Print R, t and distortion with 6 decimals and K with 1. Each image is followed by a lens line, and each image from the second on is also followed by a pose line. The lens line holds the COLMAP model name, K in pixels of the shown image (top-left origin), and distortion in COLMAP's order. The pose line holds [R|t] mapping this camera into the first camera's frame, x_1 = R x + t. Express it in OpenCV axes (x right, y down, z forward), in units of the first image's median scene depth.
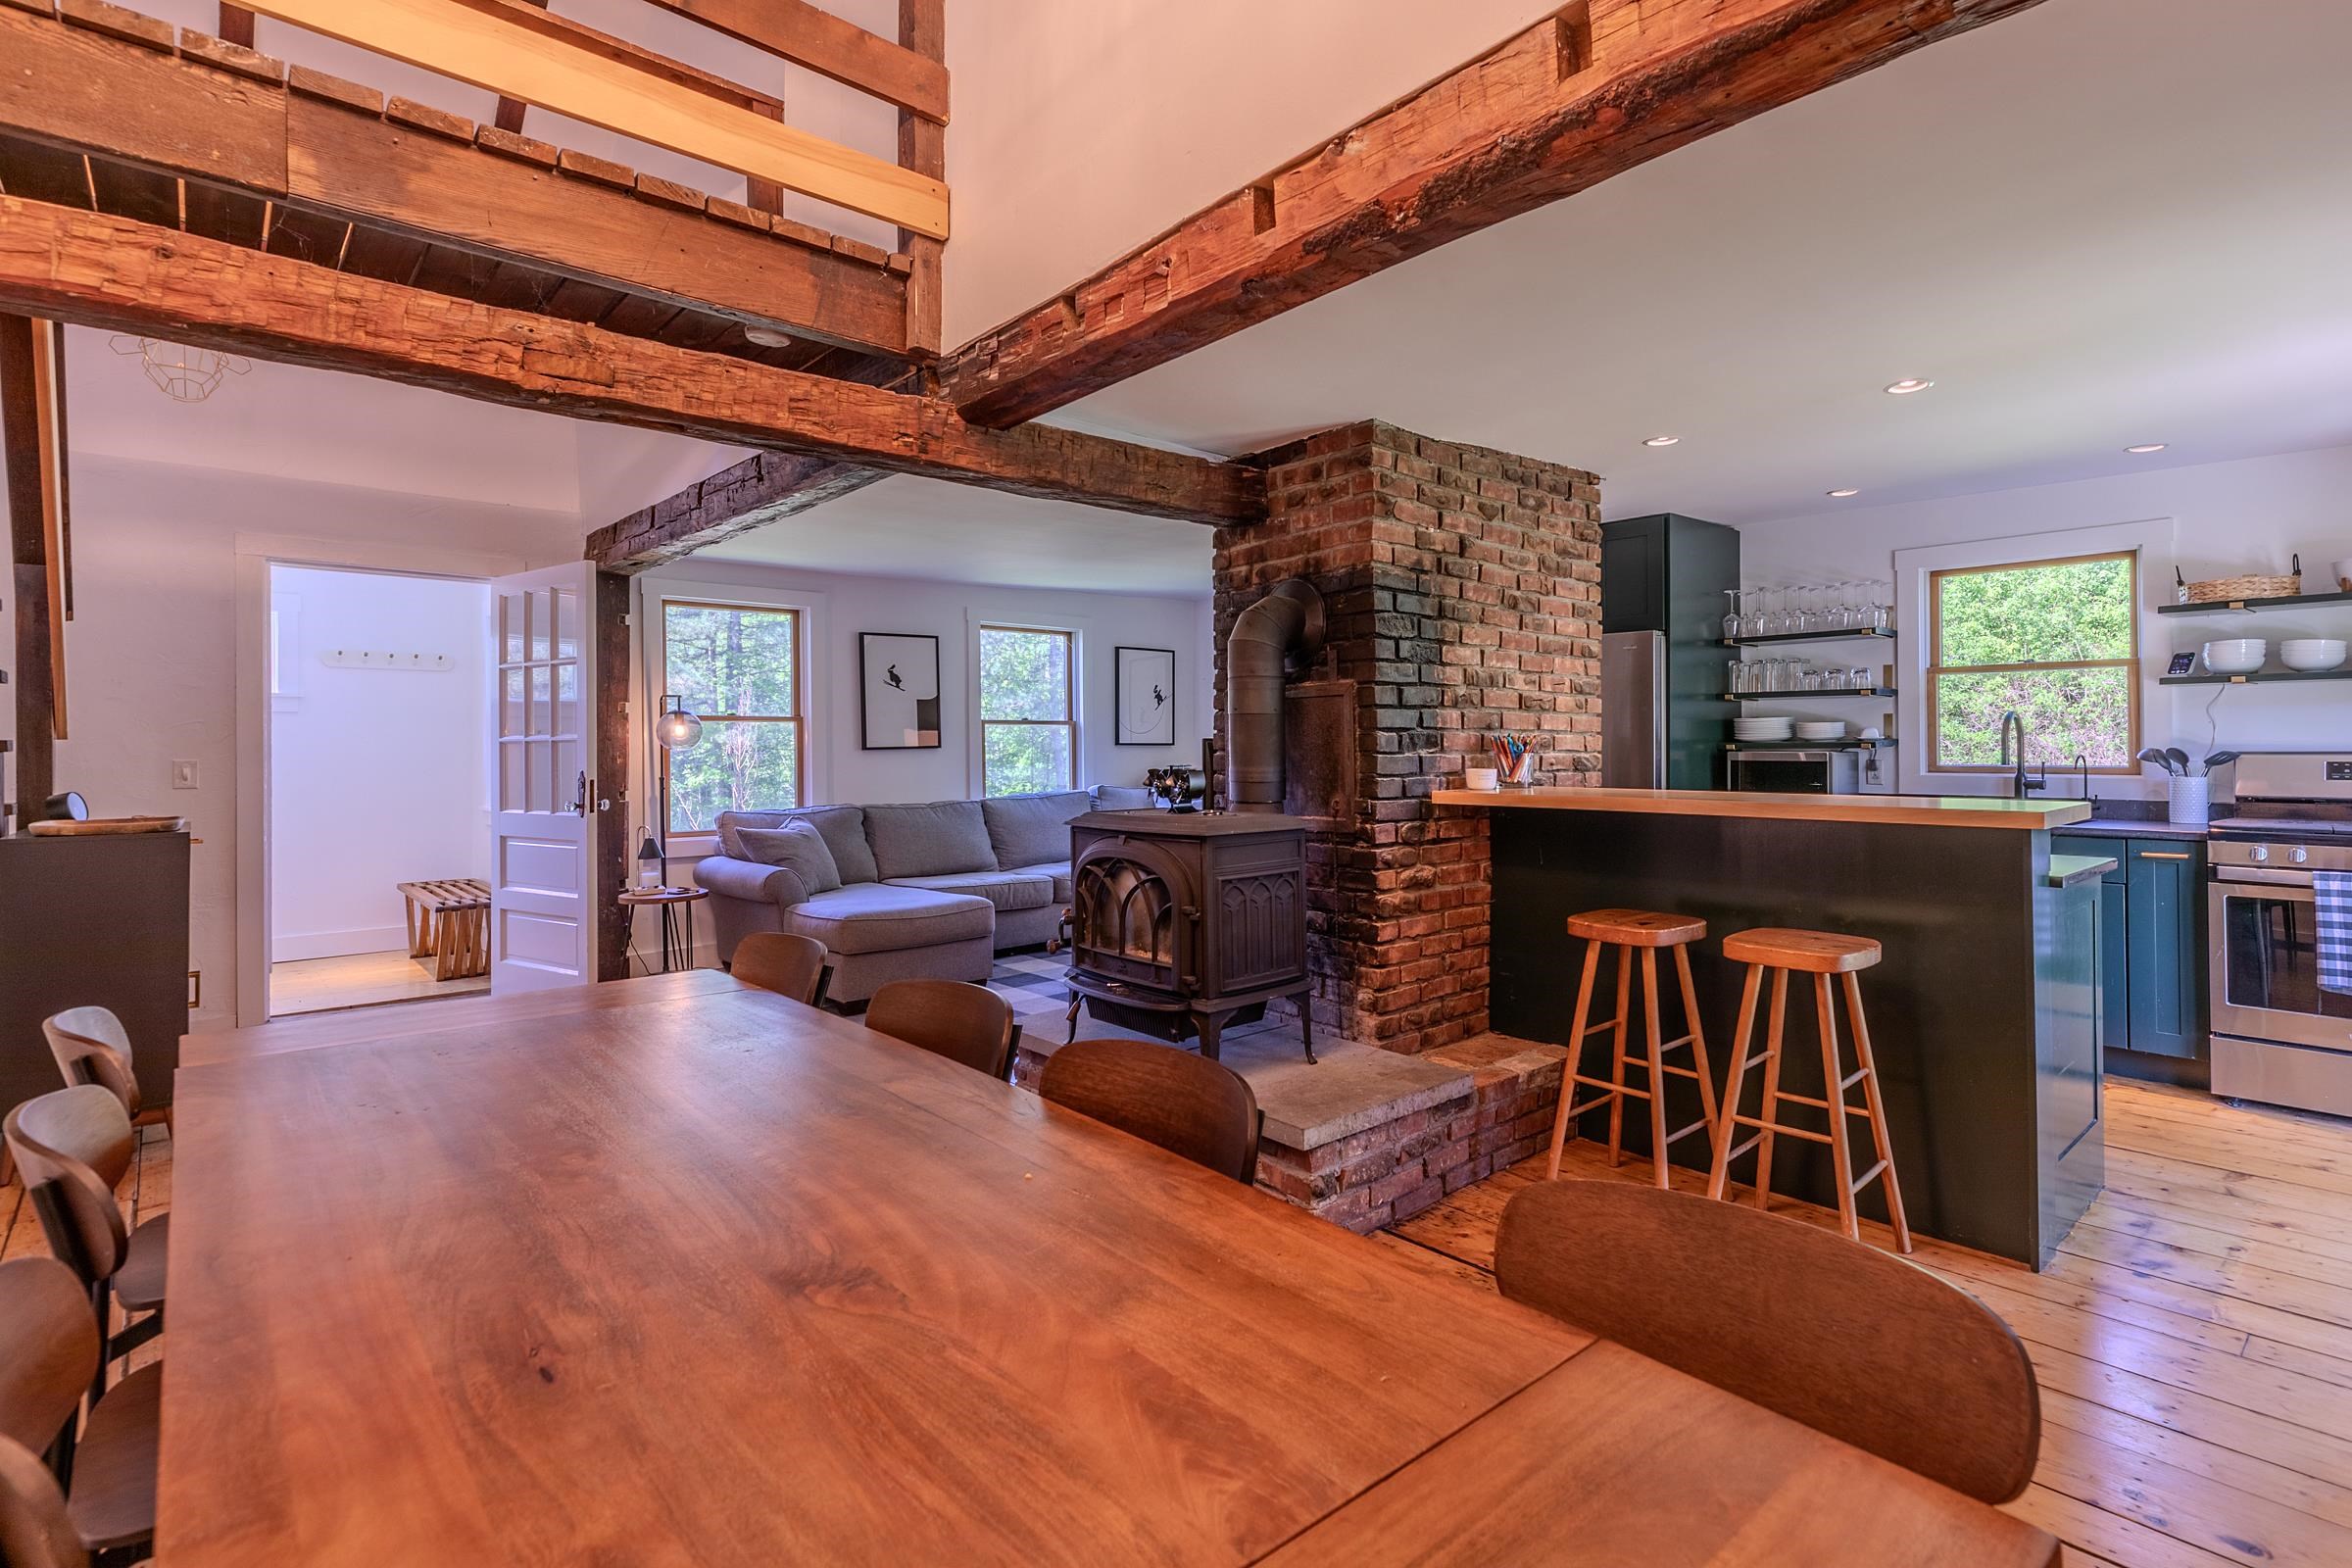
lens RADIAL K [[1108.9, 0, 1206.3], [0, 1108.9, 734.7], [0, 0, 1]] dist [0.005917, -0.000609]
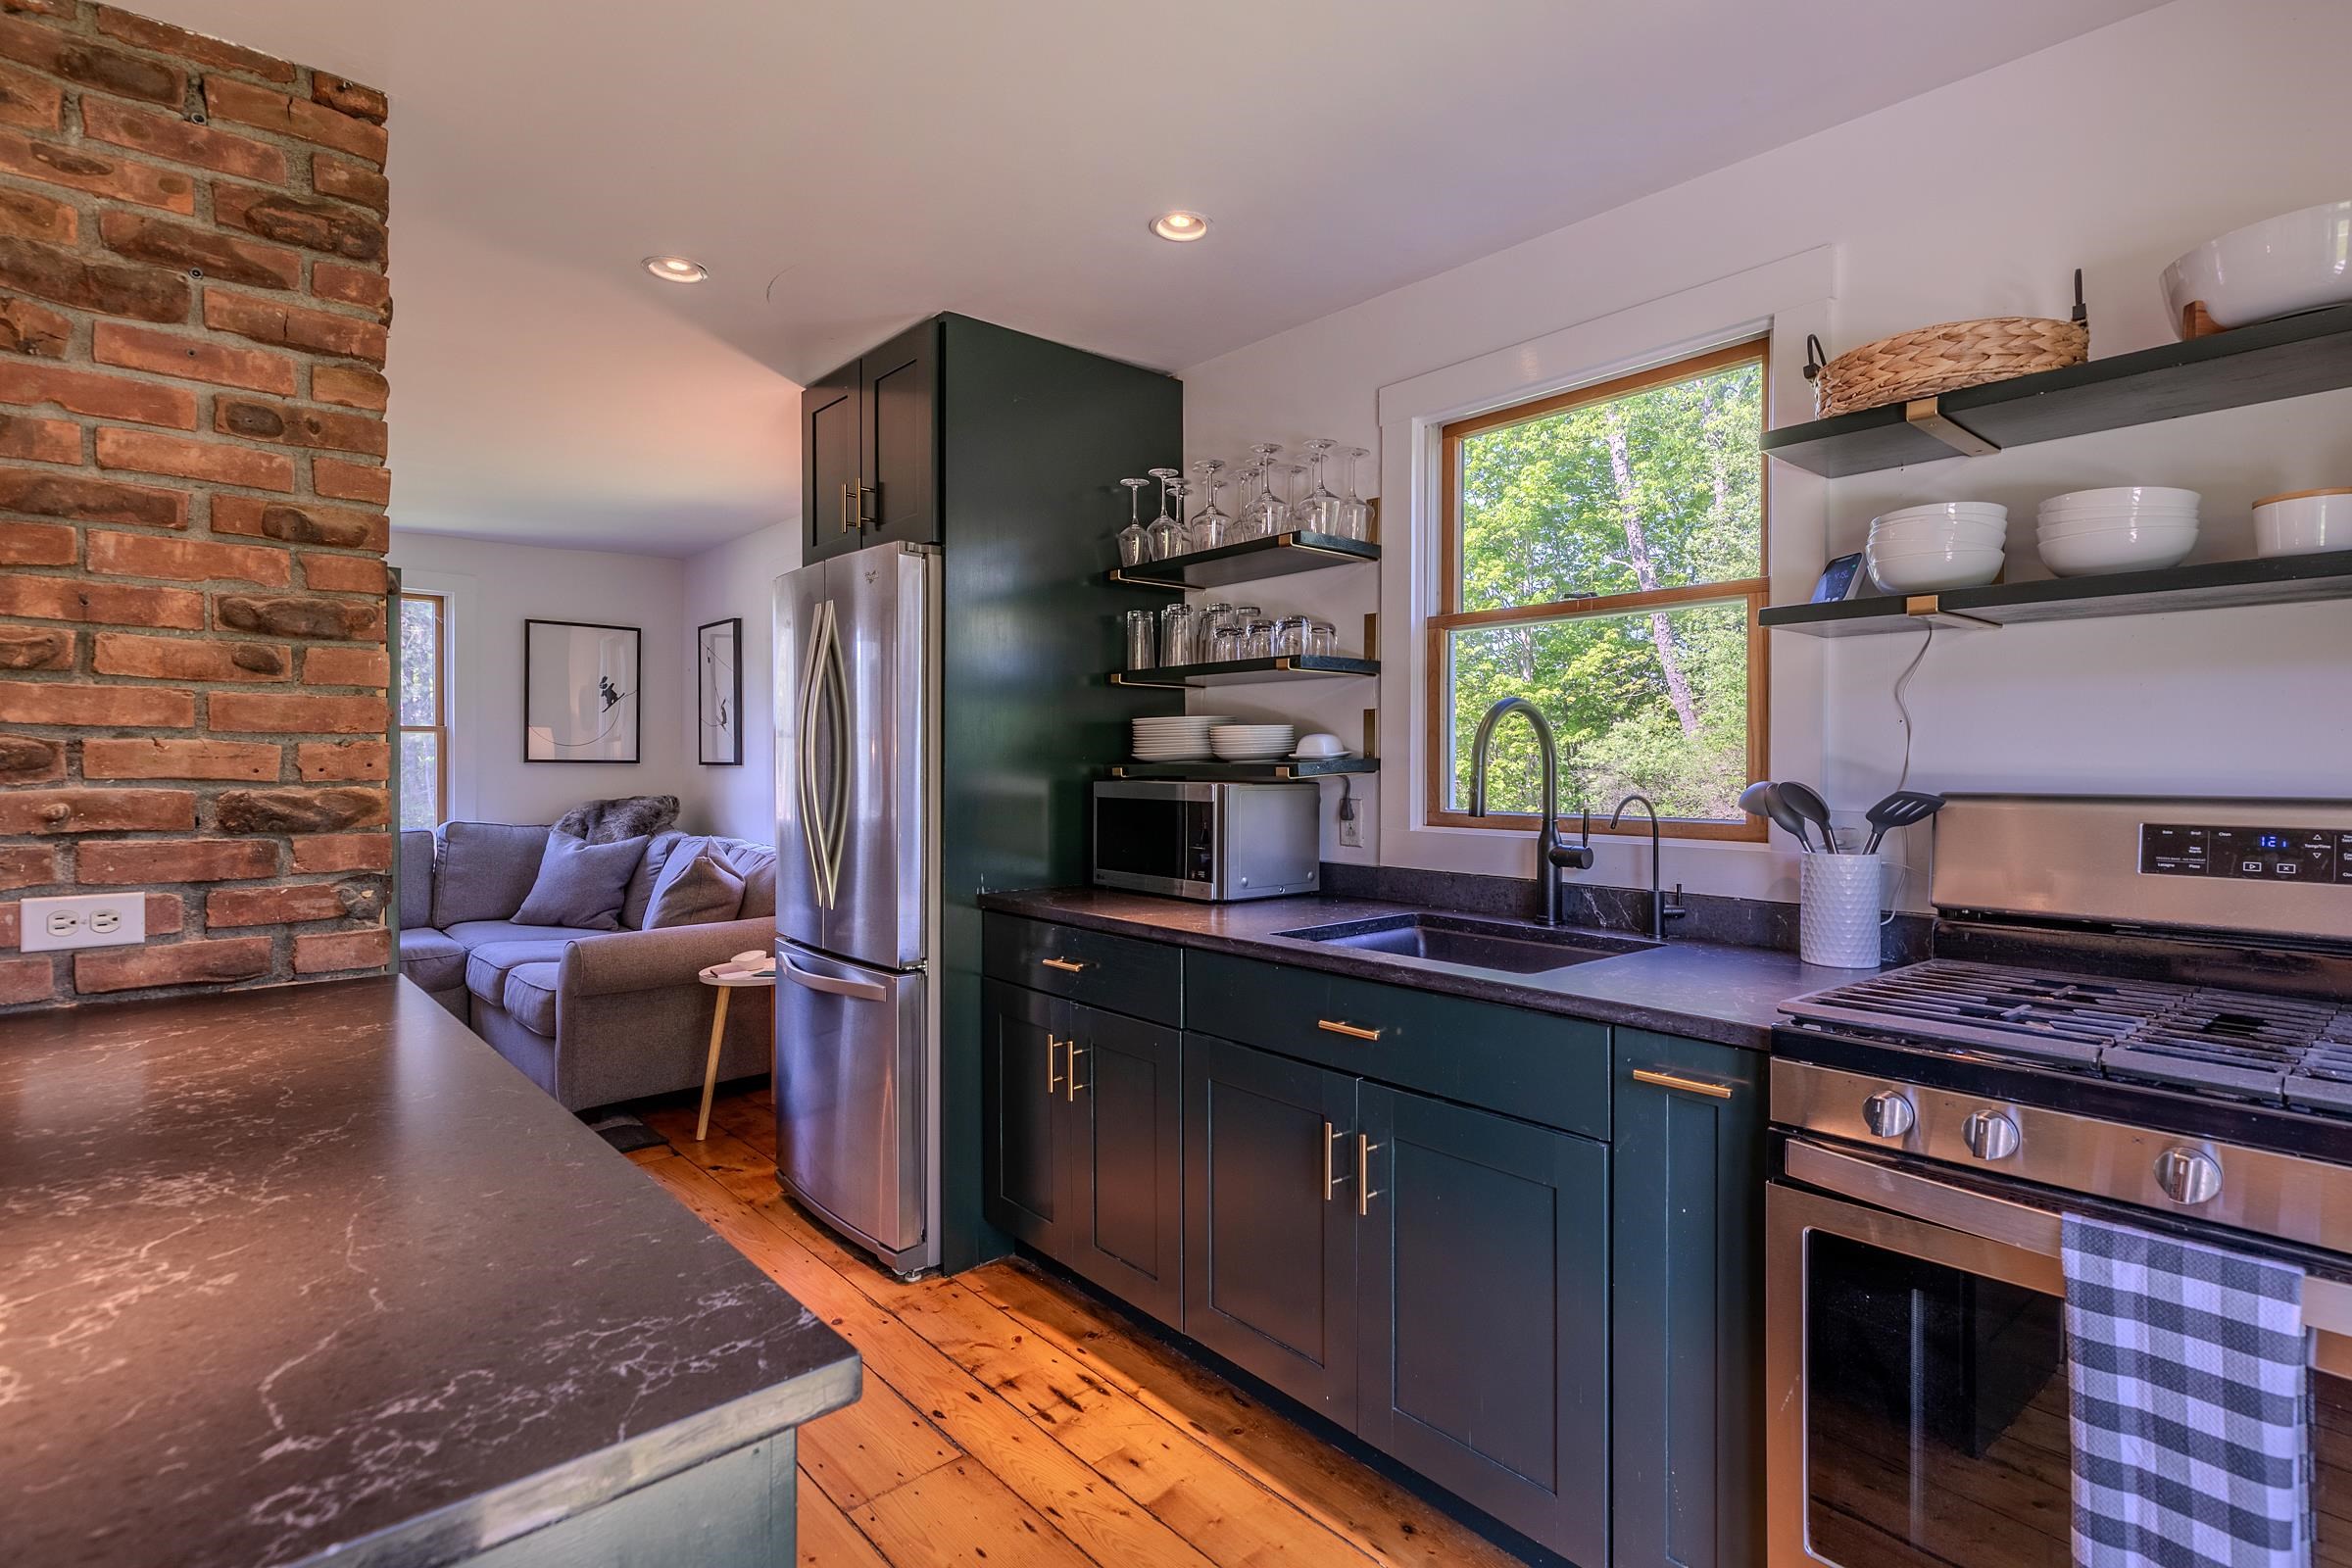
lens RADIAL K [[1108.9, 0, 1212.6], [0, 1108.9, 762.0], [0, 0, 1]] dist [0.005917, -0.000609]
pose [[0.999955, 0.006663, 0.006747, 0.546196], [-0.006706, 0.999957, 0.006333, 0.002993], [-0.006705, -0.006378, 0.999957, 0.498850]]
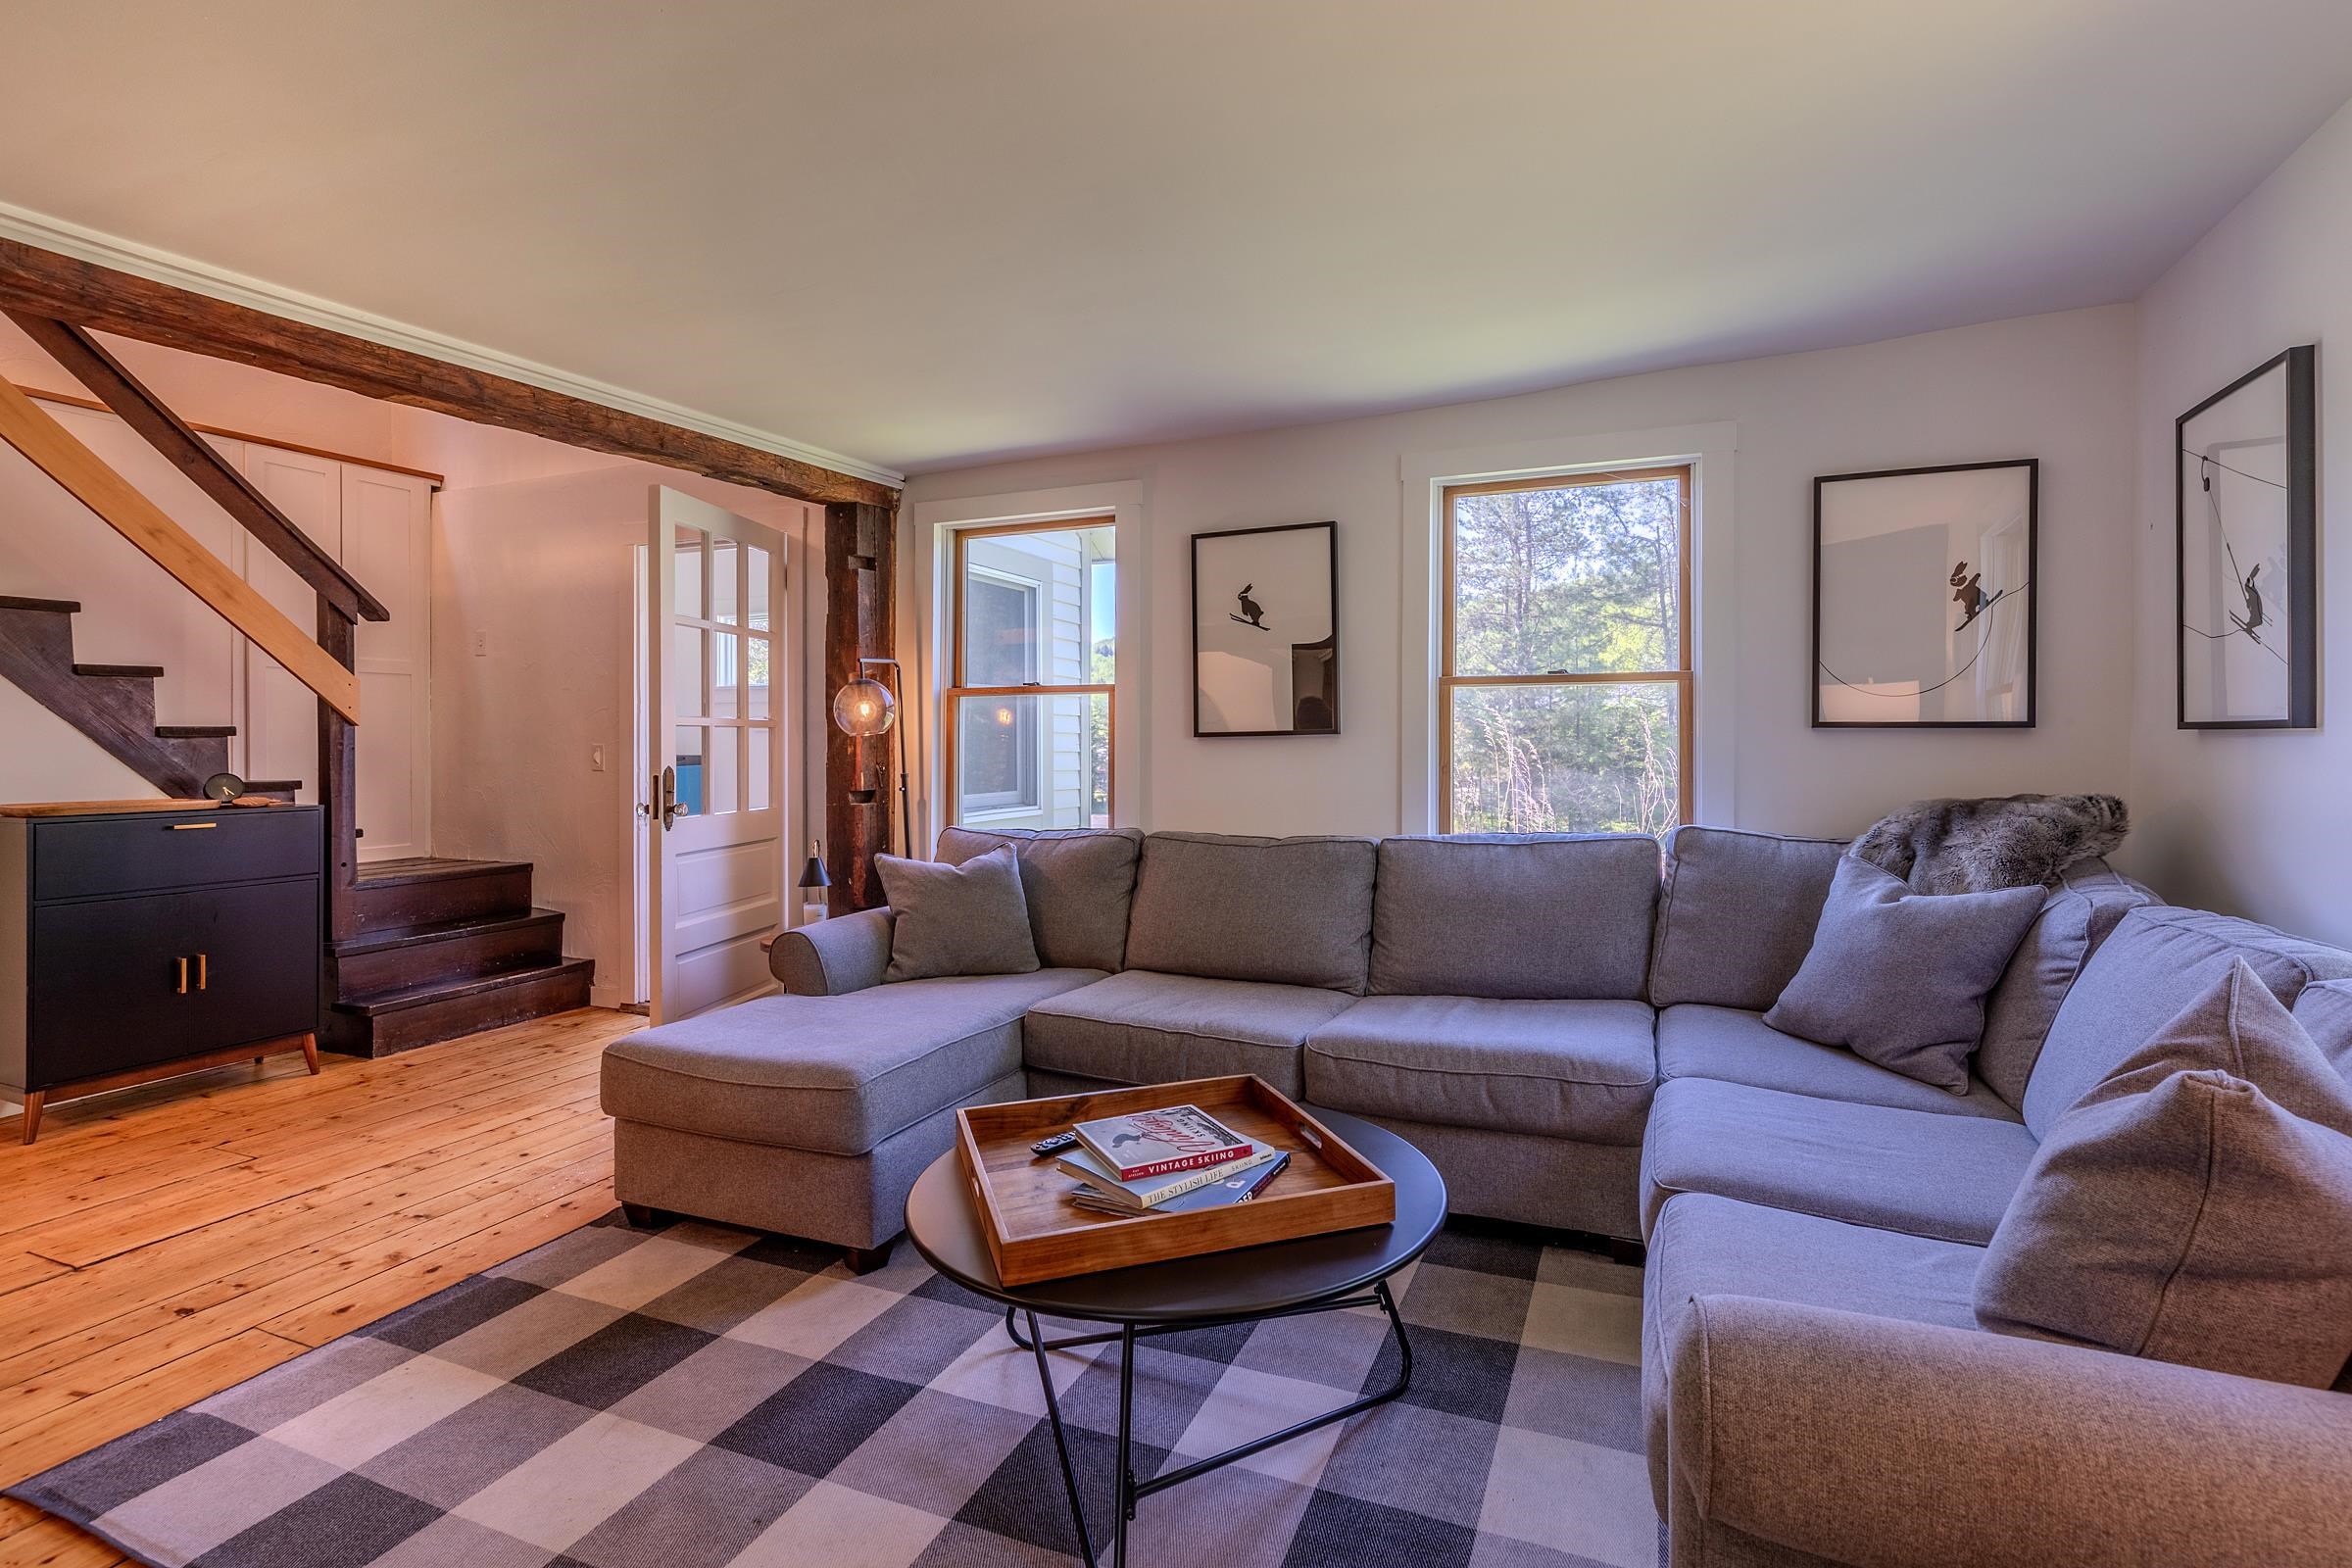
lens RADIAL K [[1108.9, 0, 1196.7], [0, 1108.9, 740.6], [0, 0, 1]] dist [0.005917, -0.000609]
pose [[0.415081, 0.008448, -0.909745, 0.300562], [0.010106, 0.999852, 0.013896, 0.010195], [0.909728, -0.014962, 0.414934, 1.028375]]
